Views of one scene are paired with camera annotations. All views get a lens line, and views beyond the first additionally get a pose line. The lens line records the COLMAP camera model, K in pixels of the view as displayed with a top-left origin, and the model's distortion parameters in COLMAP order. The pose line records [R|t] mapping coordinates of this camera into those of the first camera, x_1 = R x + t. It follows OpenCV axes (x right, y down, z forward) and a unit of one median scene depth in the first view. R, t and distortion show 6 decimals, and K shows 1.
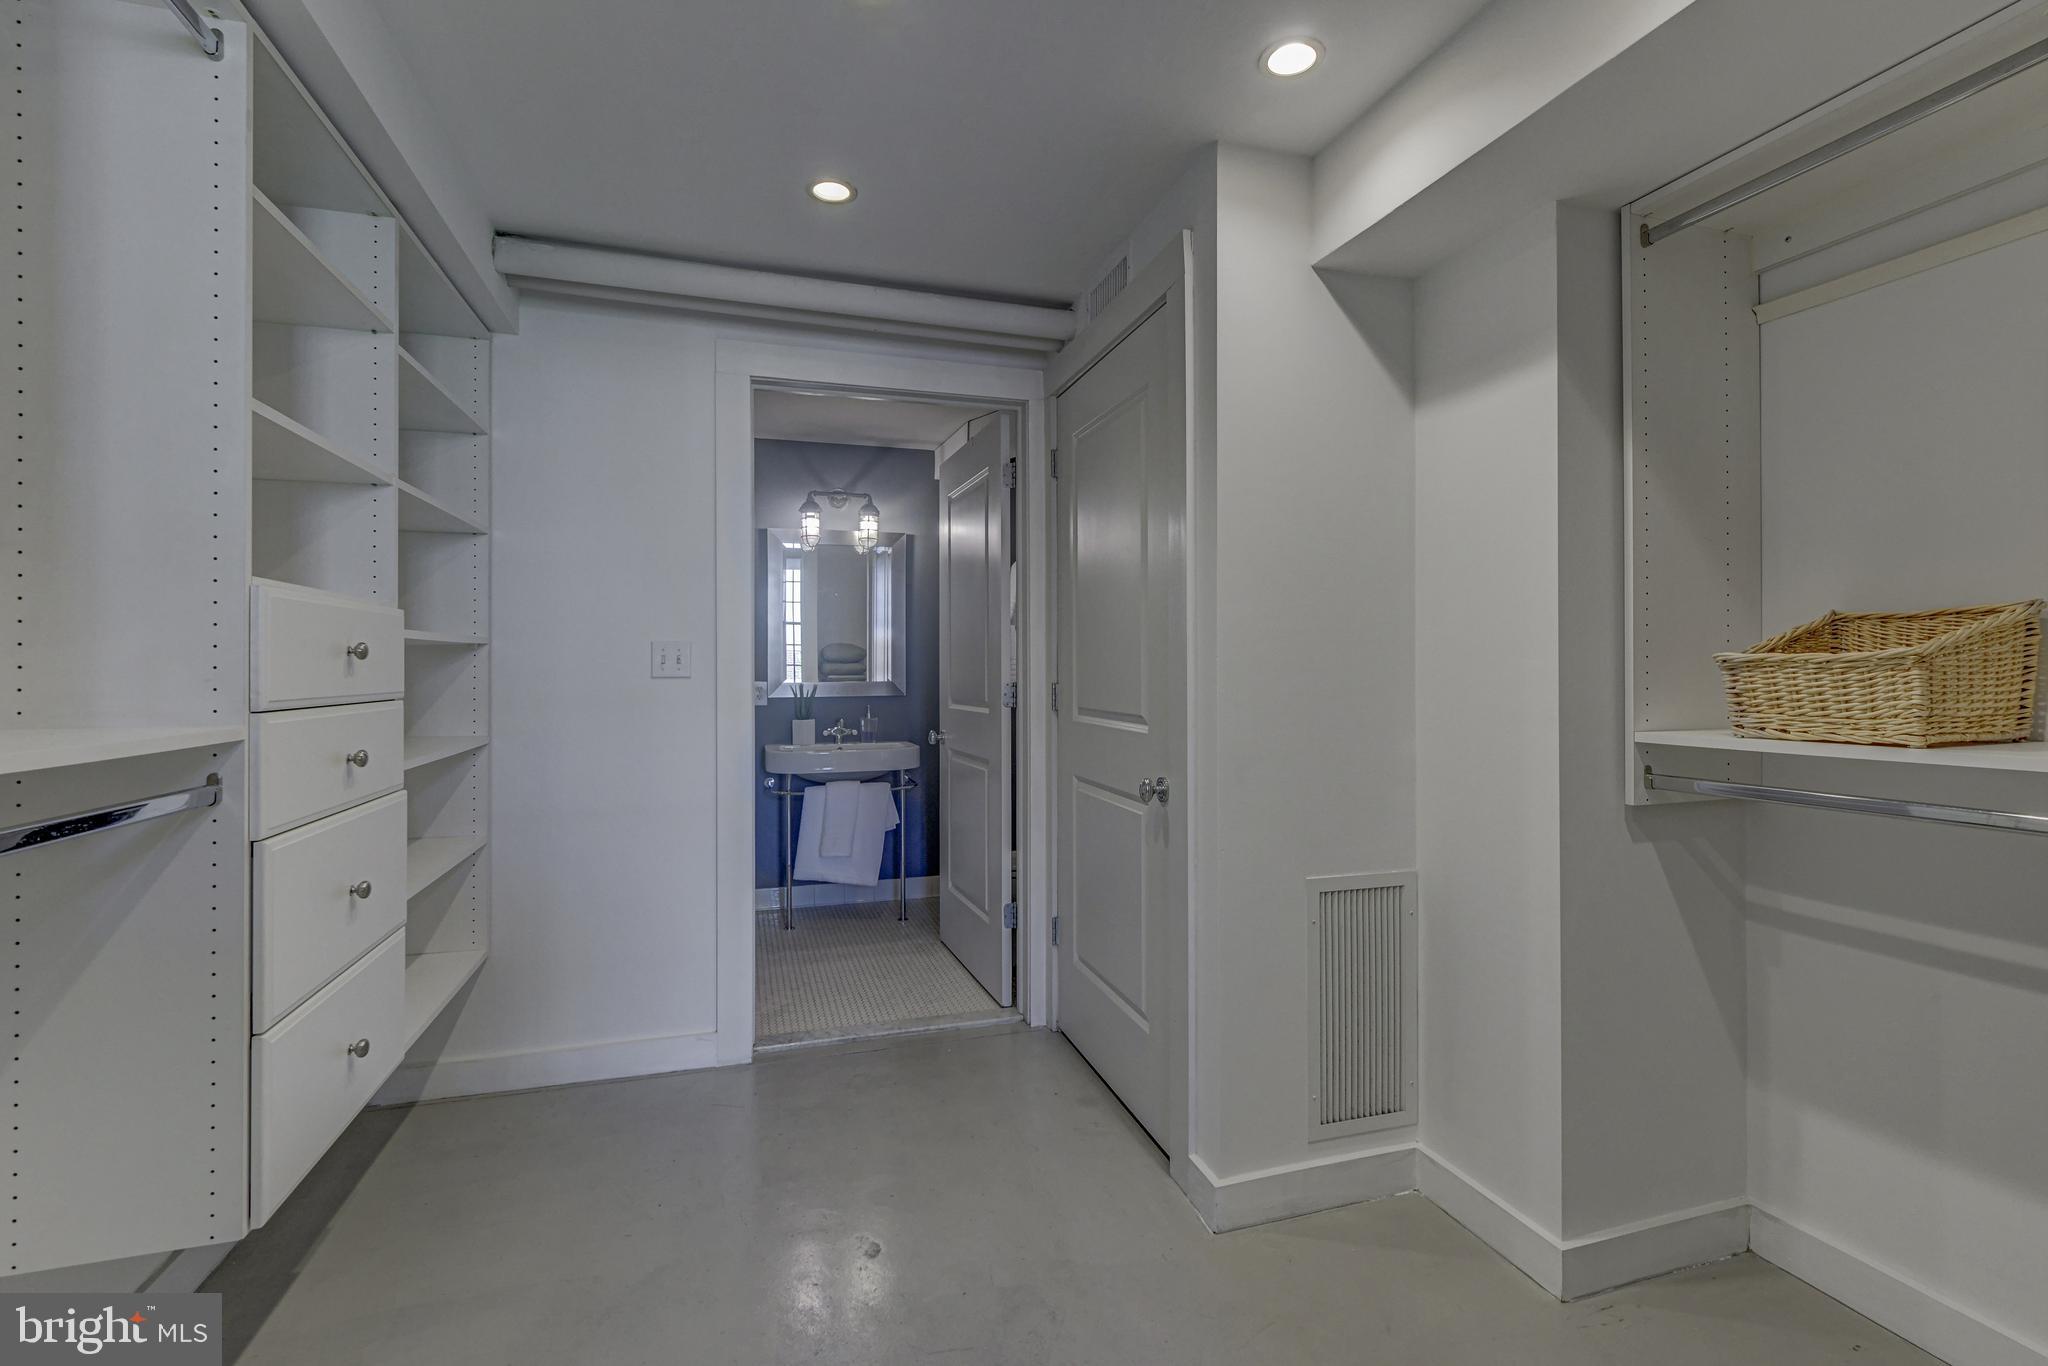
lens RADIAL K [[924.7, 0, 1025.0], [0, 924.7, 665.3], [0, 0, 1]] dist [0.009622, -0.005891]
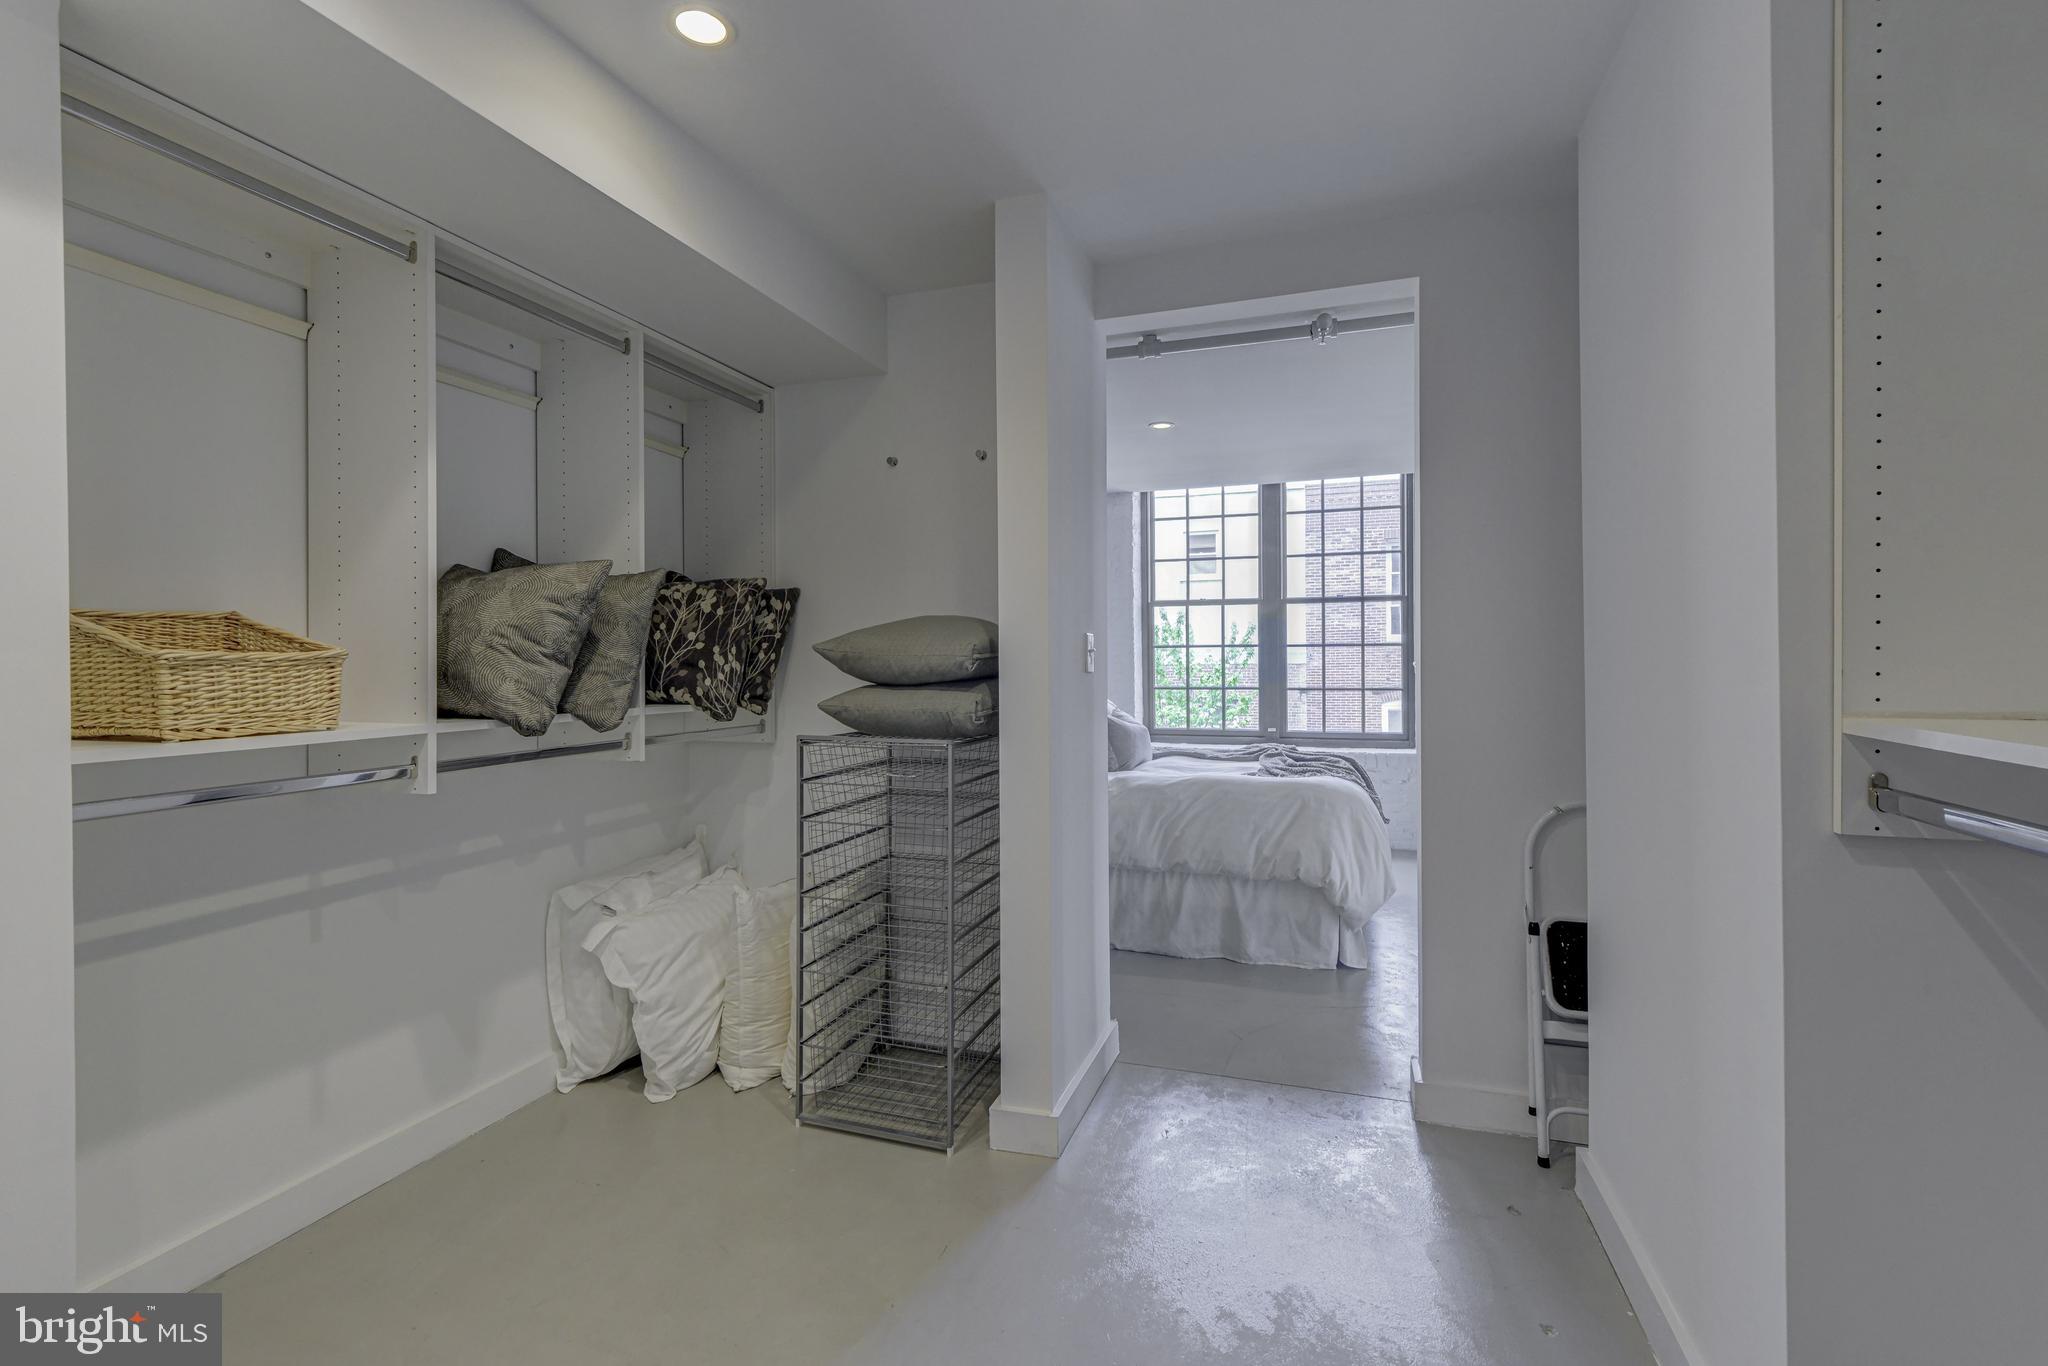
lens RADIAL K [[924.7, 0, 1025.0], [0, 924.7, 665.3], [0, 0, 1]] dist [0.009622, -0.005891]
pose [[-0.804260, -0.000300, 0.594277, -0.479135], [-0.000864, 0.999999, -0.000663, 0.001516], [-0.594277, -0.001047, -0.804260, 1.302198]]
